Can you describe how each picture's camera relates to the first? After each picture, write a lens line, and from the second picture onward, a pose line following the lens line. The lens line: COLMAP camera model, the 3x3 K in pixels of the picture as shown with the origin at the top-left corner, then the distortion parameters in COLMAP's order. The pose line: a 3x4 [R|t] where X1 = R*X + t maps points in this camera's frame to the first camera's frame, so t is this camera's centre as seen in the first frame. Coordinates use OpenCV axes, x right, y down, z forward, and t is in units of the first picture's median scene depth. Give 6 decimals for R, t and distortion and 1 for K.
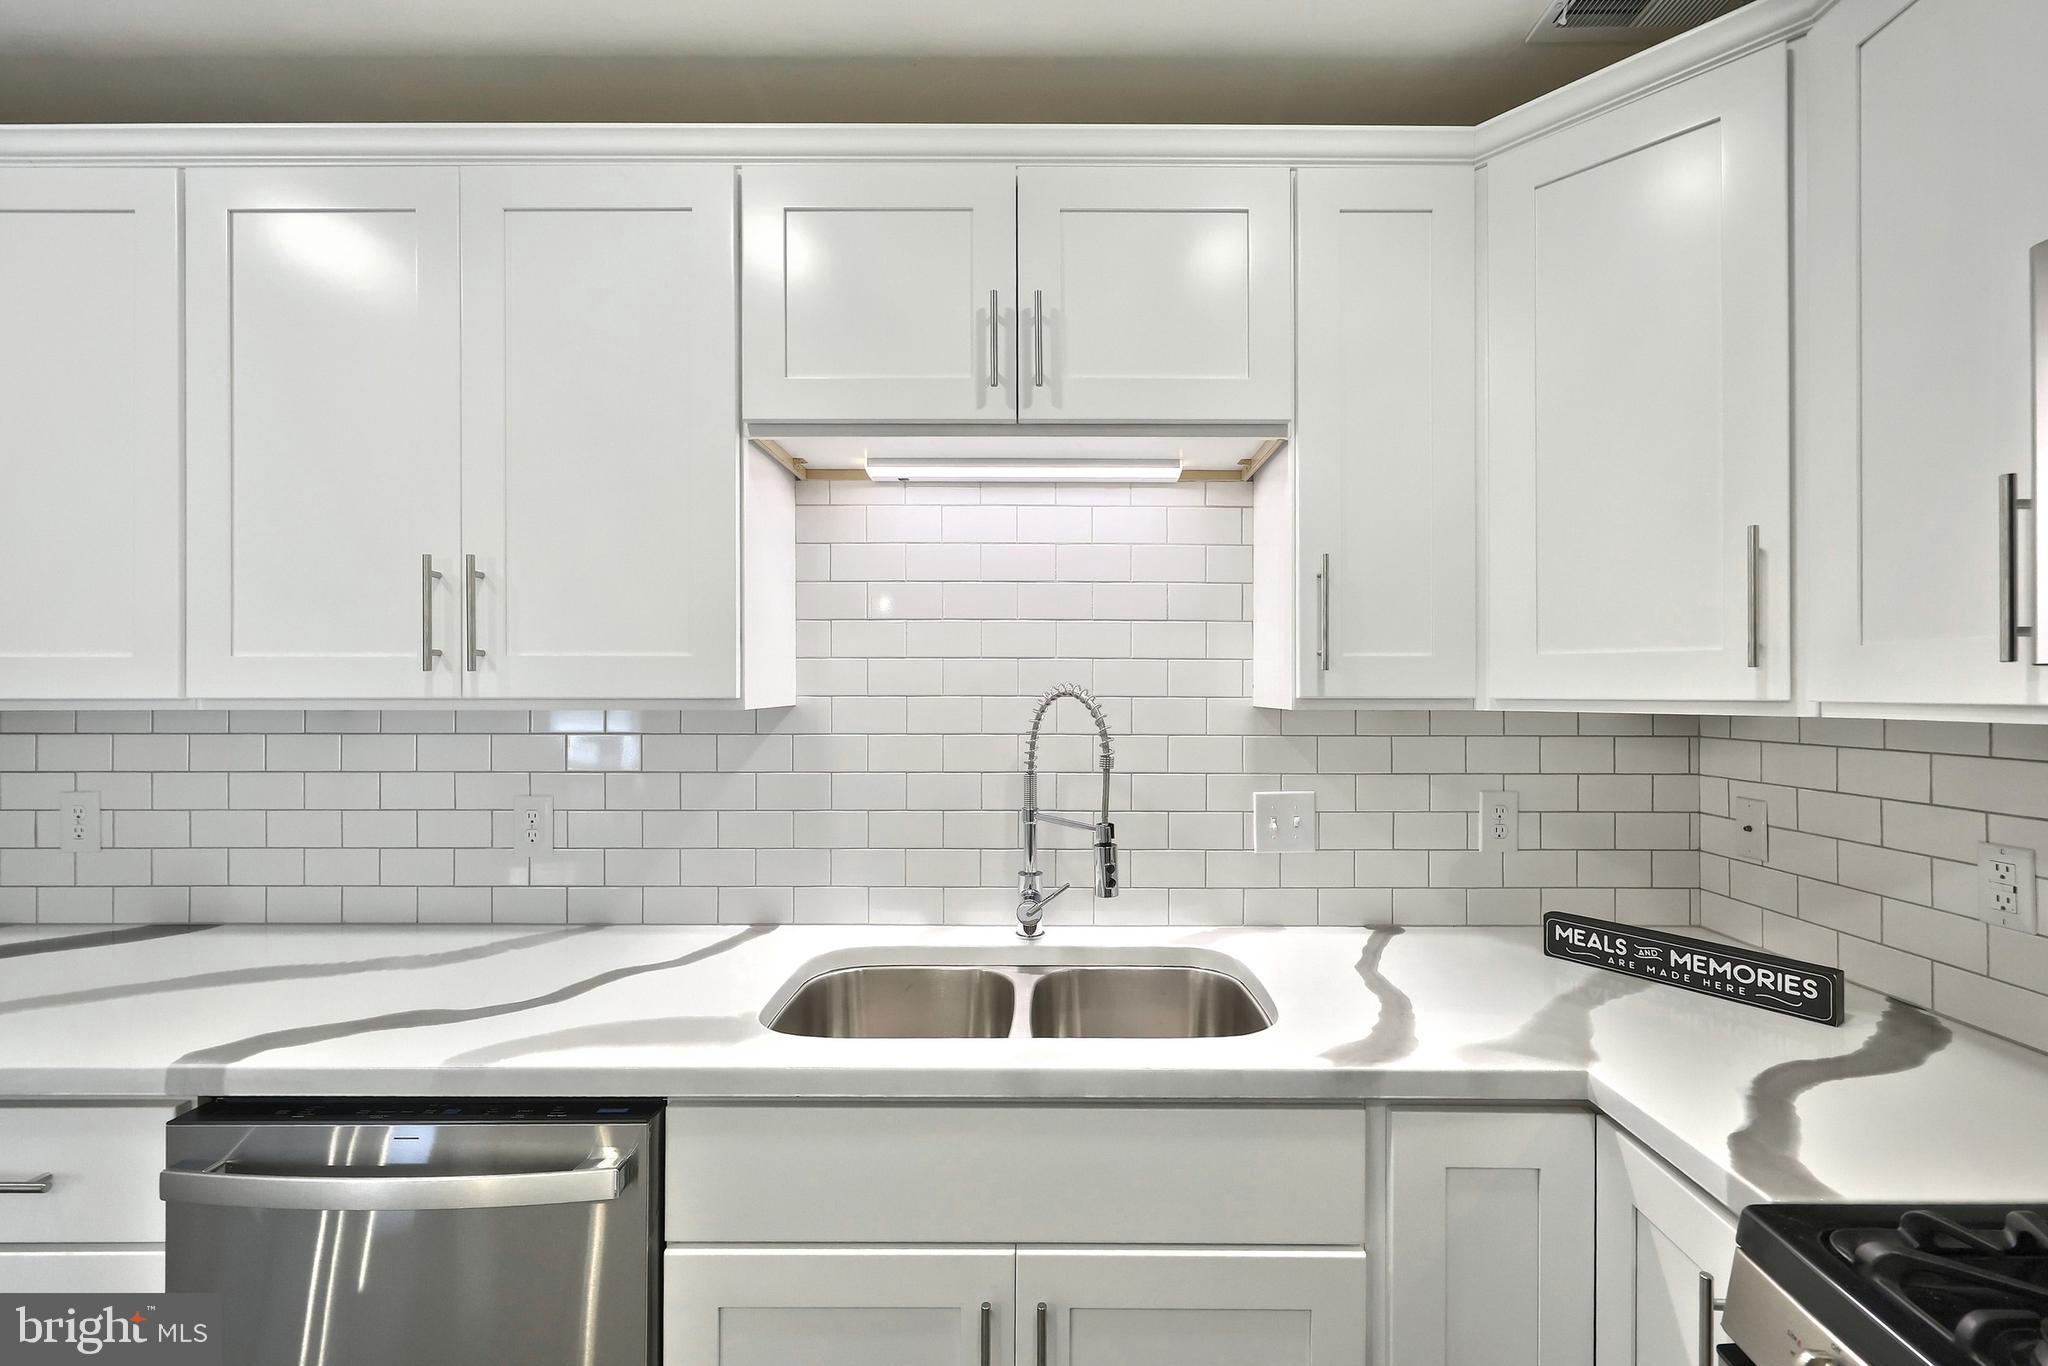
lens RADIAL K [[837.2, 0, 1043.9], [0, 837.2, 686.4], [0, 0, 1]] dist [0.000977, 0.000366]
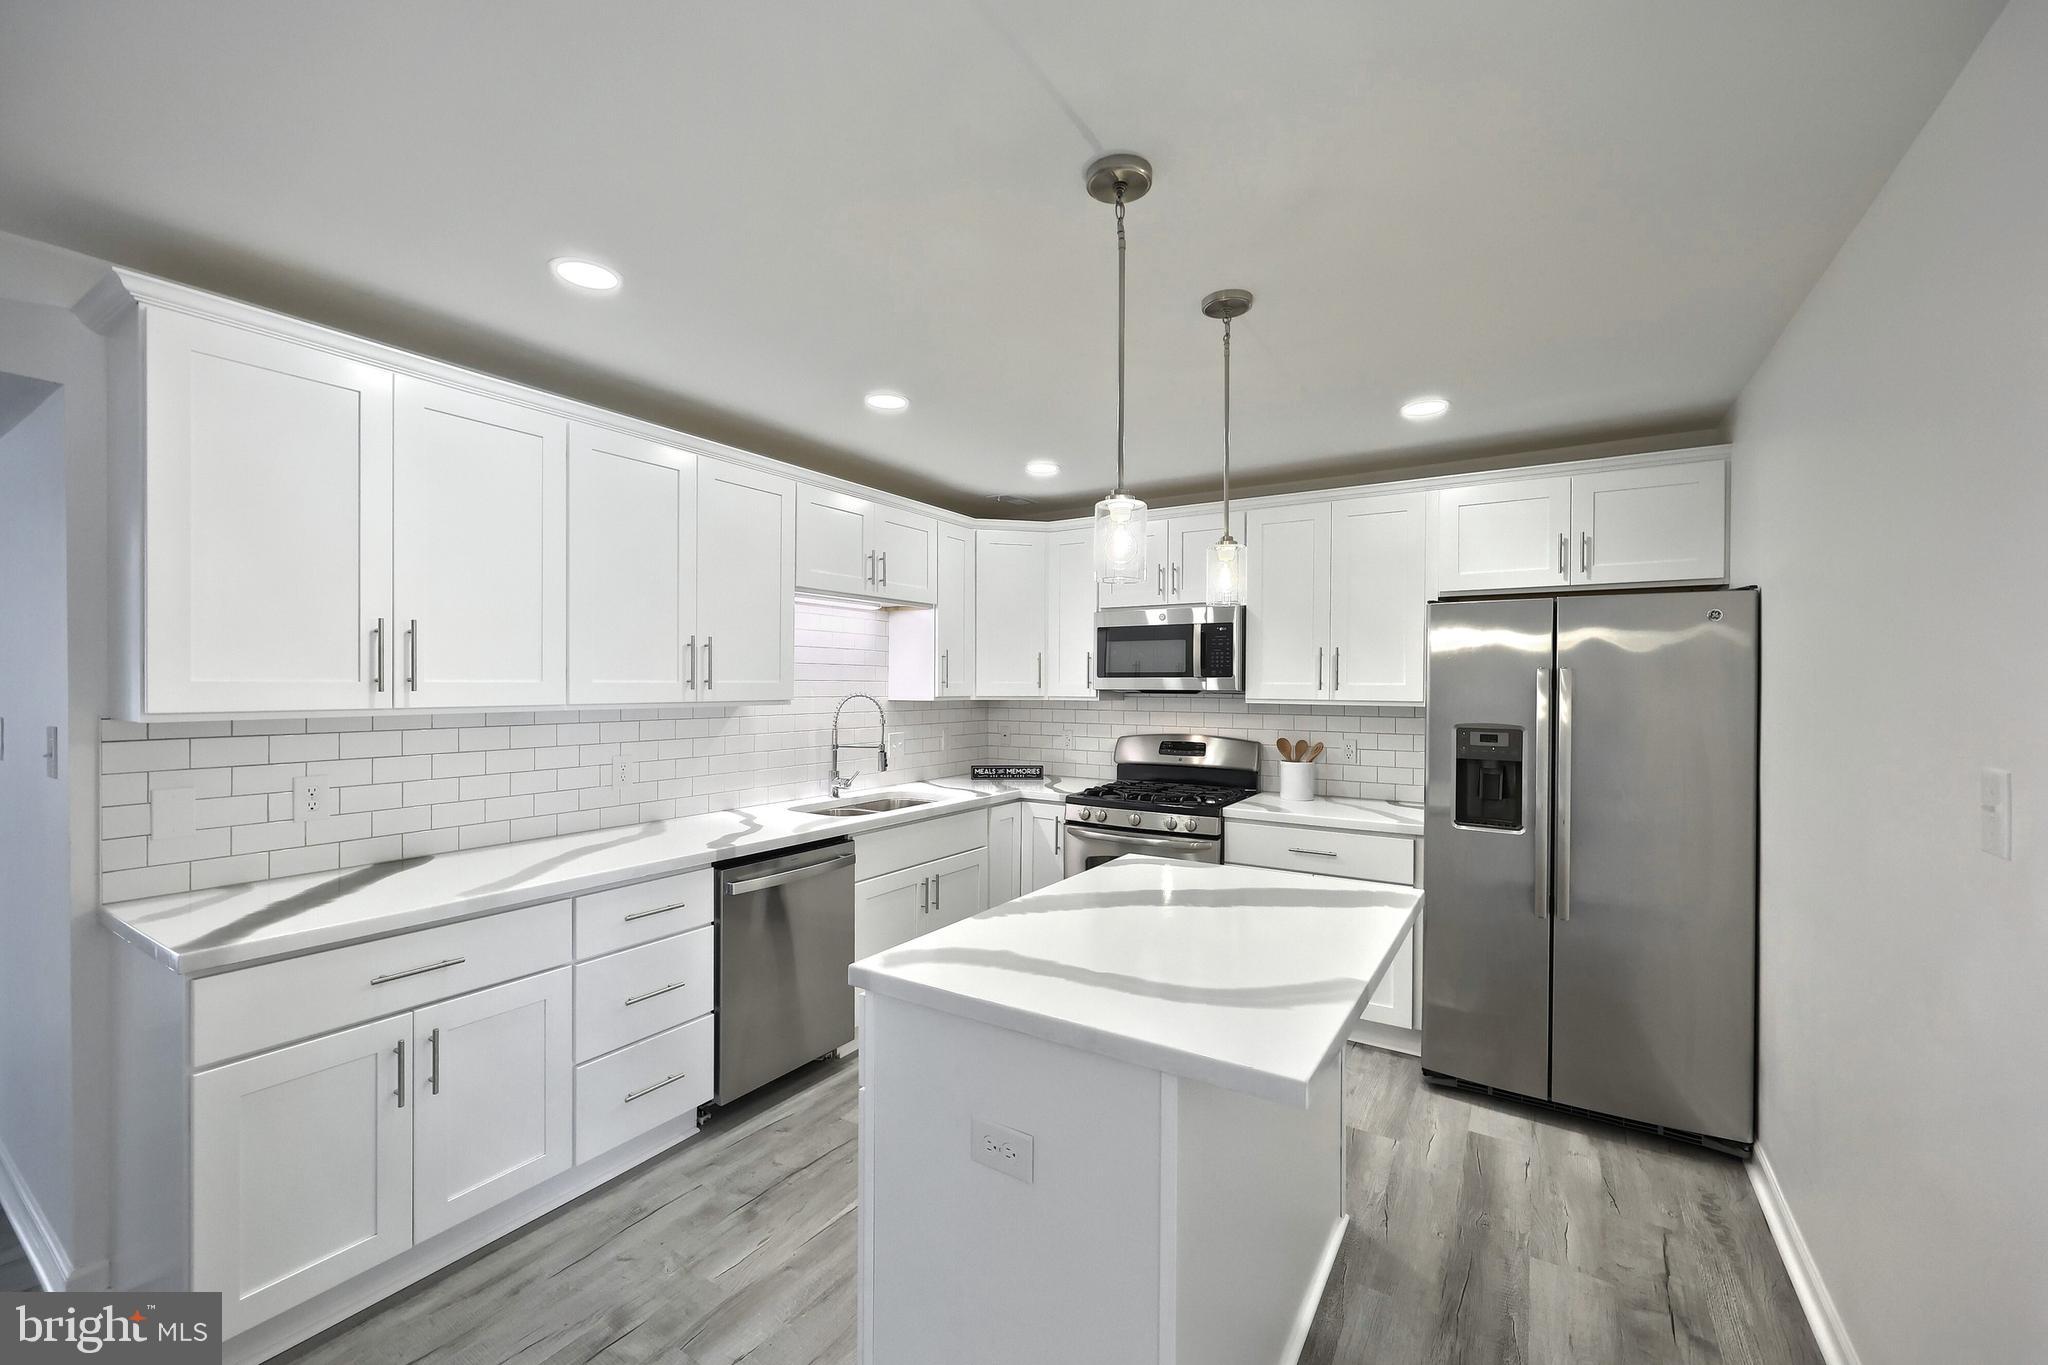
lens RADIAL K [[837.2, 0, 1024.2], [0, 837.2, 686.2], [0, 0, 1]] dist [0.000977, 0.000366]
pose [[0.535954, -0.002342, 0.844244, -1.888368], [-0.007173, 0.999947, 0.007328, -0.044068], [-0.844217, -0.009983, 0.535909, -0.796240]]
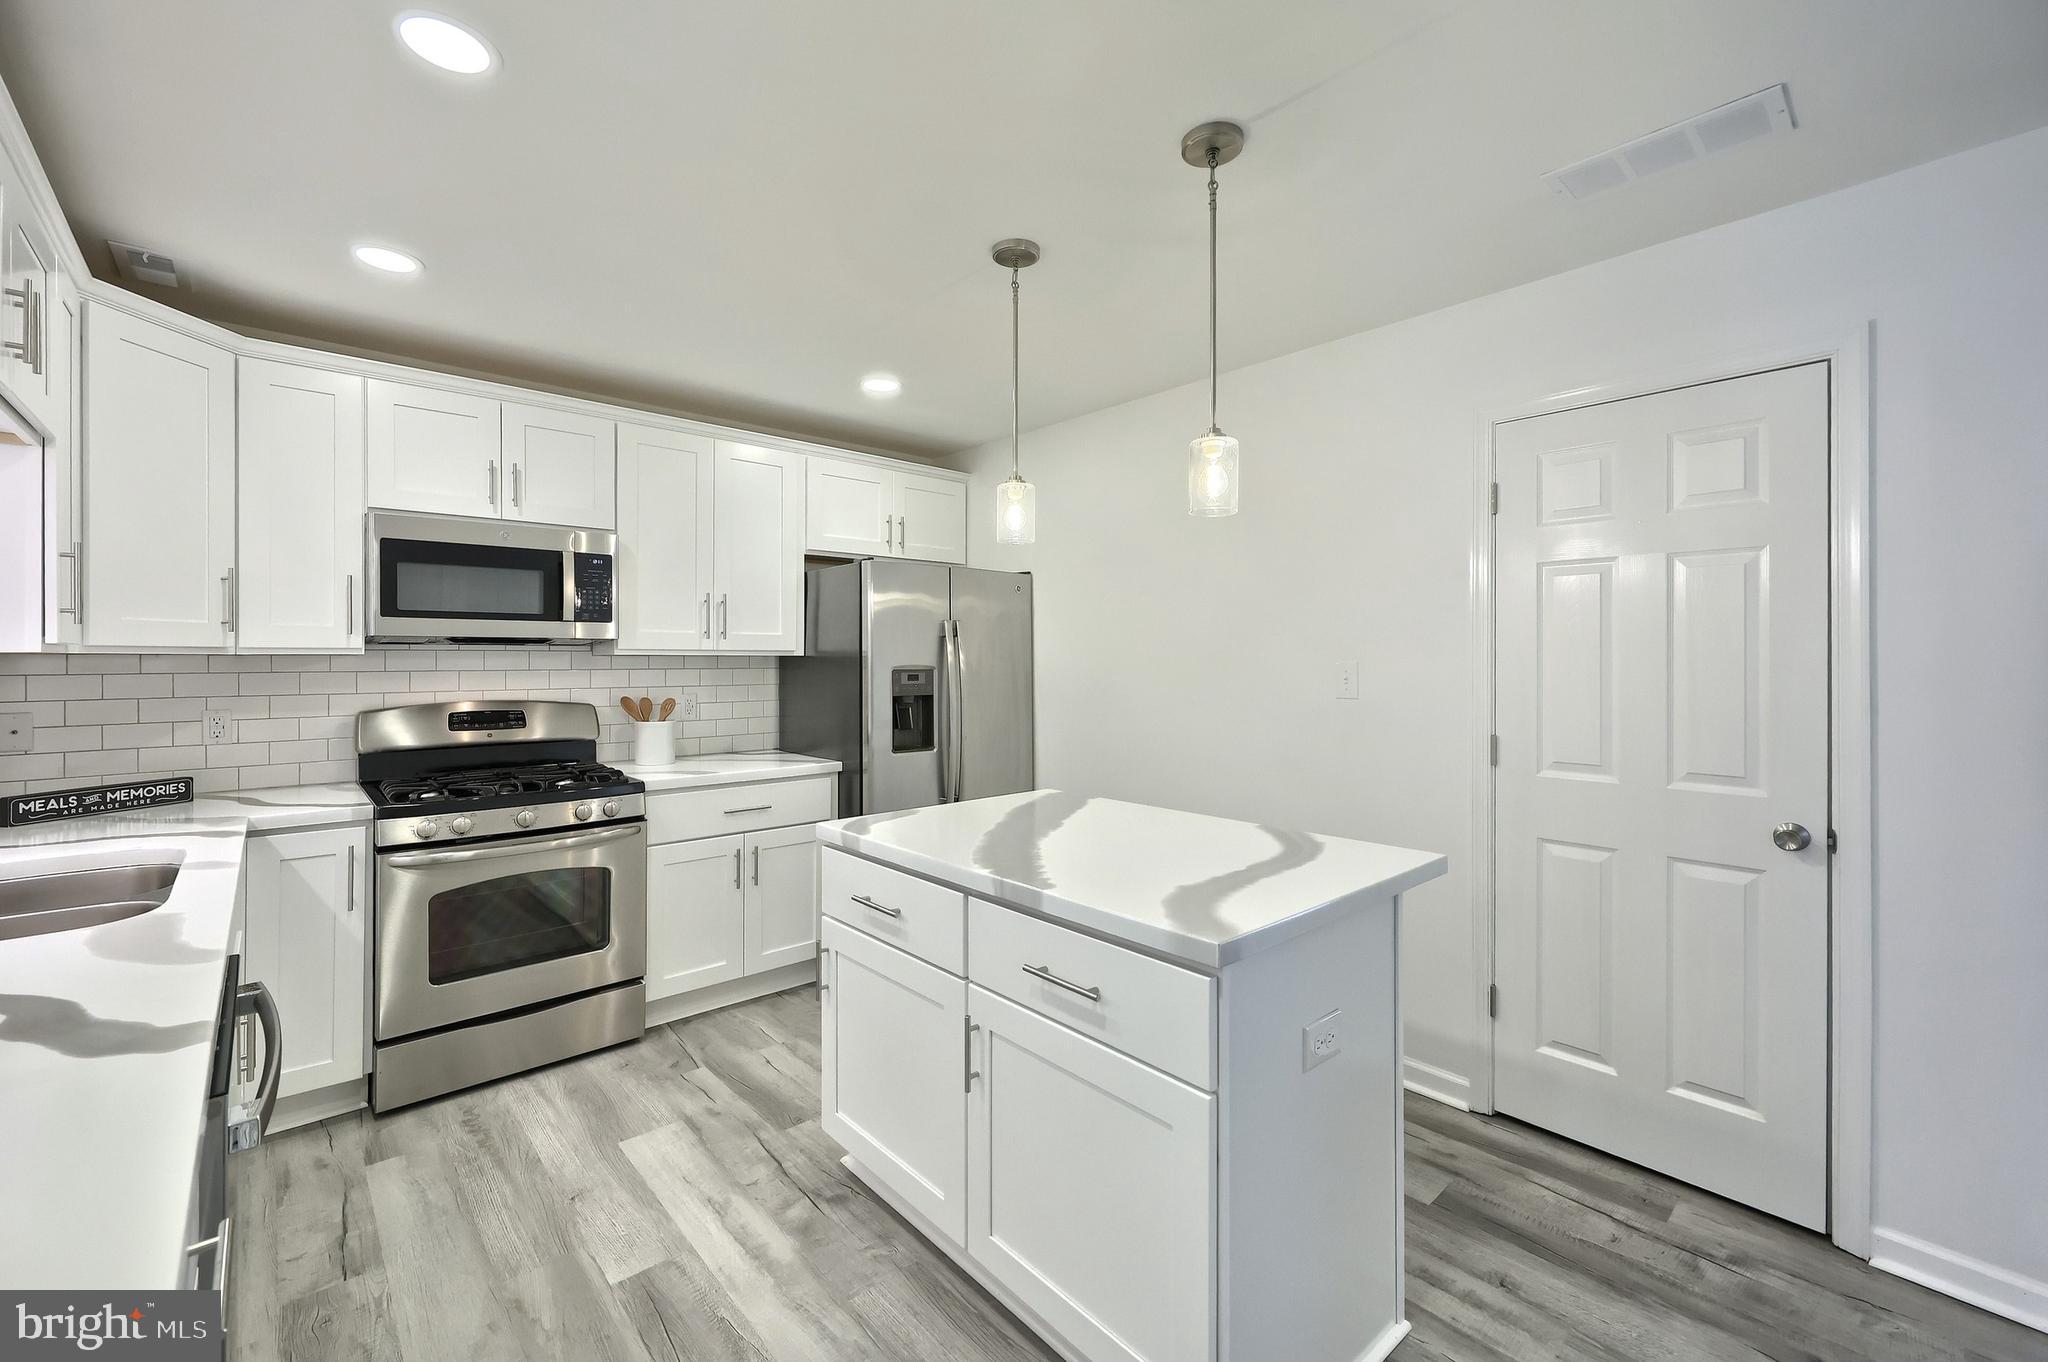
lens RADIAL K [[837.2, 0, 1019.4], [0, 837.2, 661.1], [0, 0, 1]] dist [0.000977, 0.000366]
pose [[-0.661182, -0.001191, 0.750225, -1.611153], [-0.001974, 0.999998, -0.000151, 0.036907], [-0.750223, -0.001581, -0.661183, 0.663370]]
